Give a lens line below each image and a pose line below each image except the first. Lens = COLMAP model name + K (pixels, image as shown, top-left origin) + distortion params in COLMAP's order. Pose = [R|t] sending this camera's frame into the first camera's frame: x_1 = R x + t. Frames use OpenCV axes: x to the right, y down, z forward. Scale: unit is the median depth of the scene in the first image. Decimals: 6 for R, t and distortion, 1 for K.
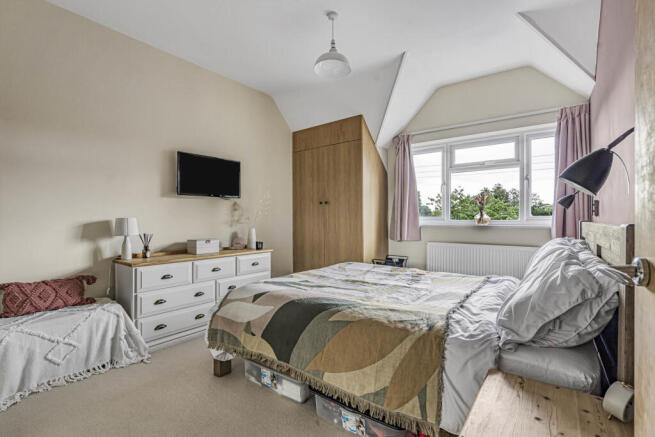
lens RADIAL K [[303.5, 0, 325.7], [0, 303.5, 219.2], [0, 0, 1]] dist [0.001427, 0.003444]
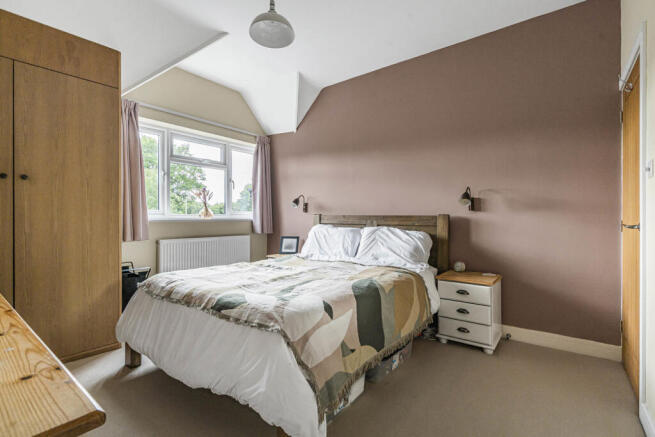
lens RADIAL K [[303.5, 0, 325.9], [0, 303.5, 217.2], [0, 0, 1]] dist [0.001427, 0.003444]
pose [[0.020184, -0.004732, 0.999785, -0.576403], [-0.001217, 0.999988, 0.004758, 0.010007], [-0.999796, -0.001313, 0.020178, 0.581417]]
